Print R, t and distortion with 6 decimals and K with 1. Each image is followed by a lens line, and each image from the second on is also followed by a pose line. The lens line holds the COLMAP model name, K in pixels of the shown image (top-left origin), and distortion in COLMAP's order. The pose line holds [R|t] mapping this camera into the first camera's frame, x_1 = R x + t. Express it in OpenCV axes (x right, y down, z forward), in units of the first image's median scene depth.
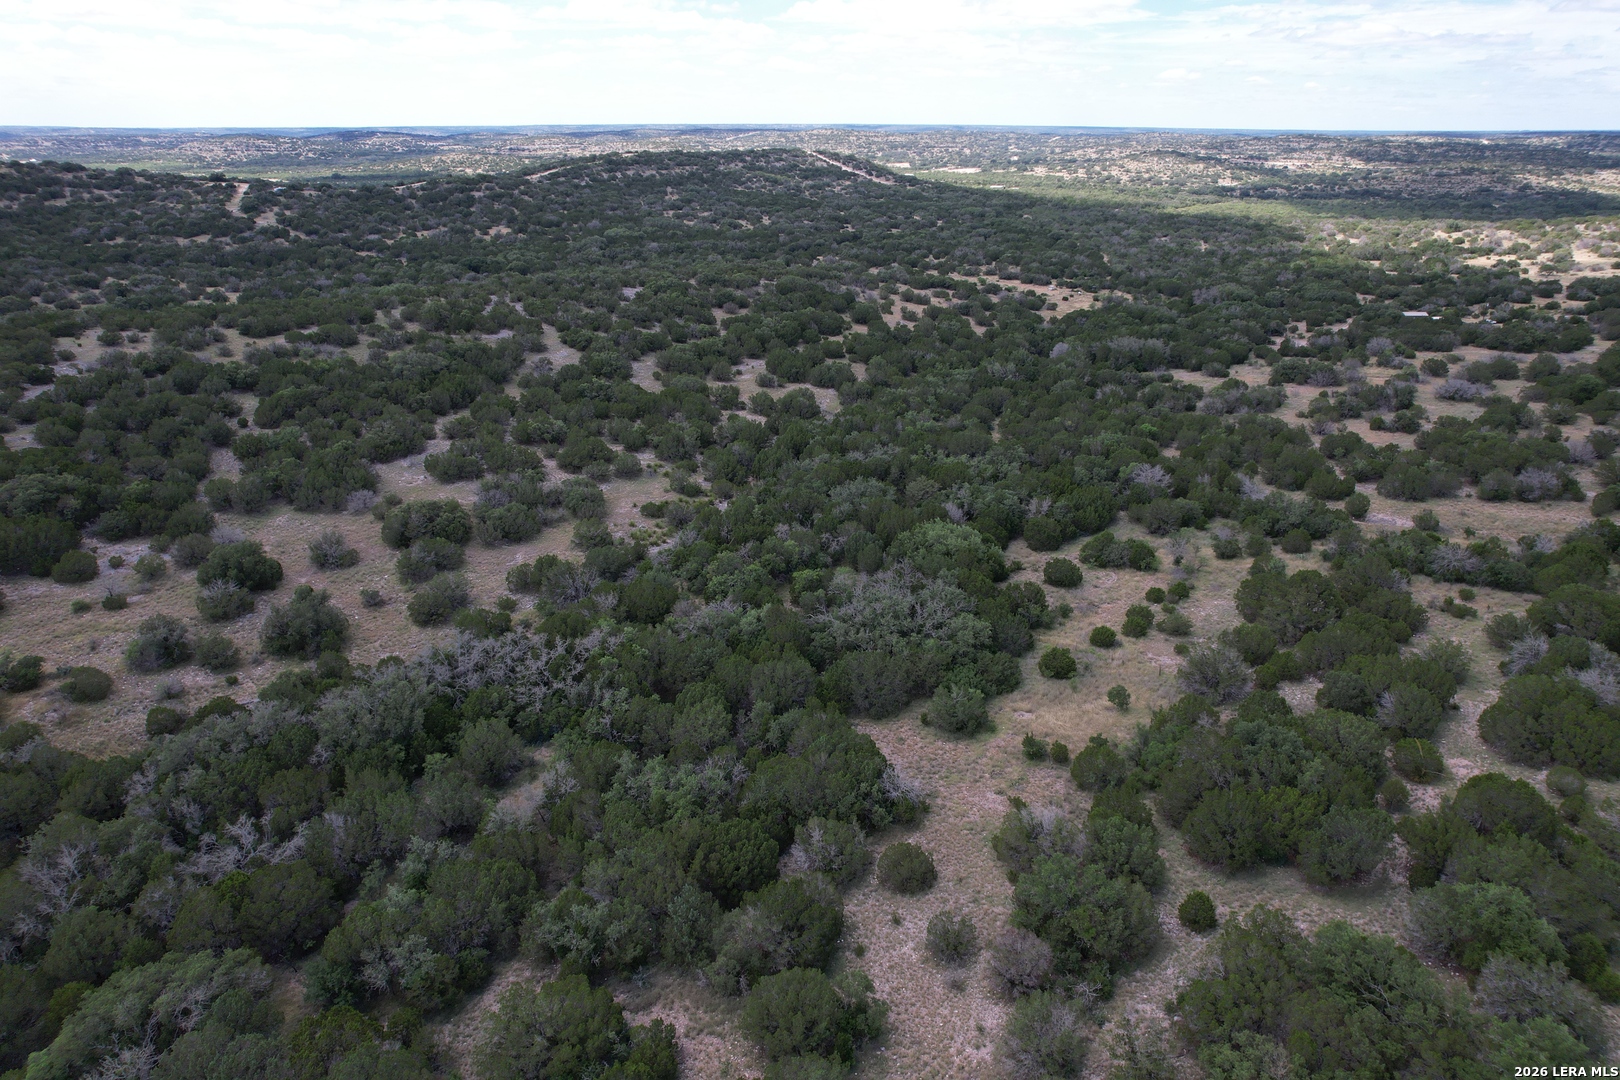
lens RADIAL K [[1038.0, 0, 810.0], [0, 1038.0, 540.0], [0, 0, 1]] dist [-0.072020, 0.069835]
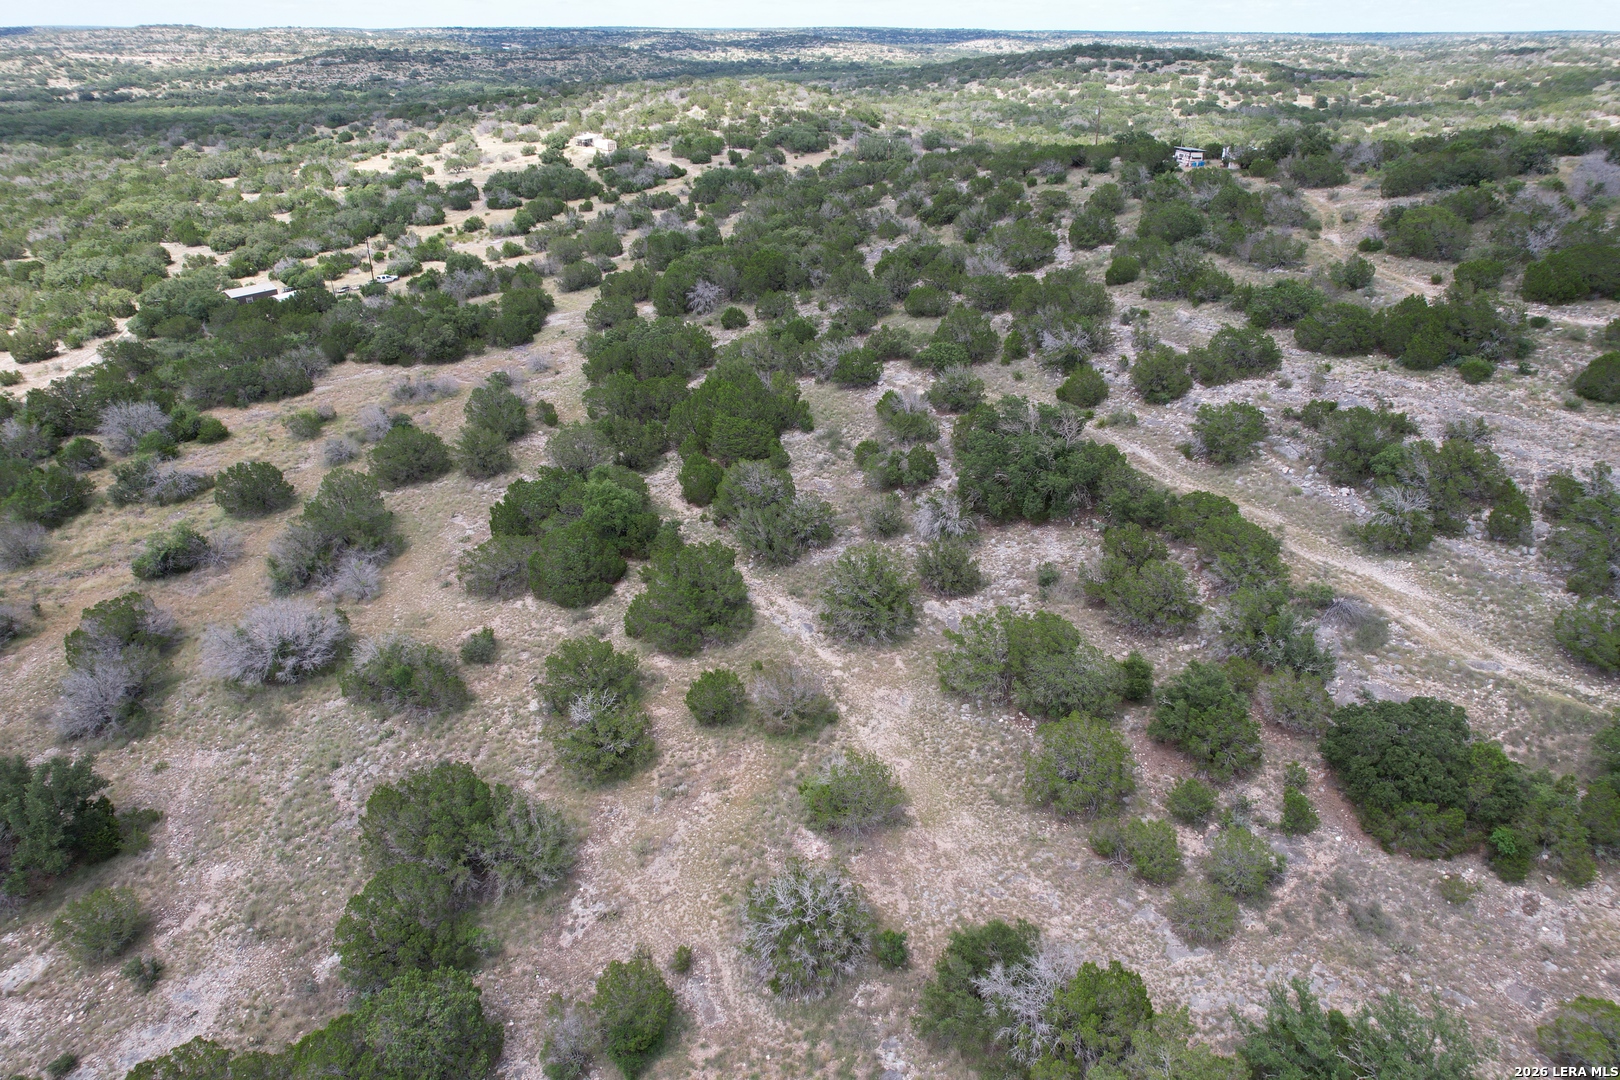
lens RADIAL K [[1038.0, 0, 810.0], [0, 1038.0, 540.0], [0, 0, 1]] dist [-0.072020, 0.069835]
pose [[0.609357, -0.357423, 0.707766, 0.243937], [0.298845, 0.930335, 0.212527, -0.088485], [-0.734422, 0.082008, 0.673721, 0.314617]]
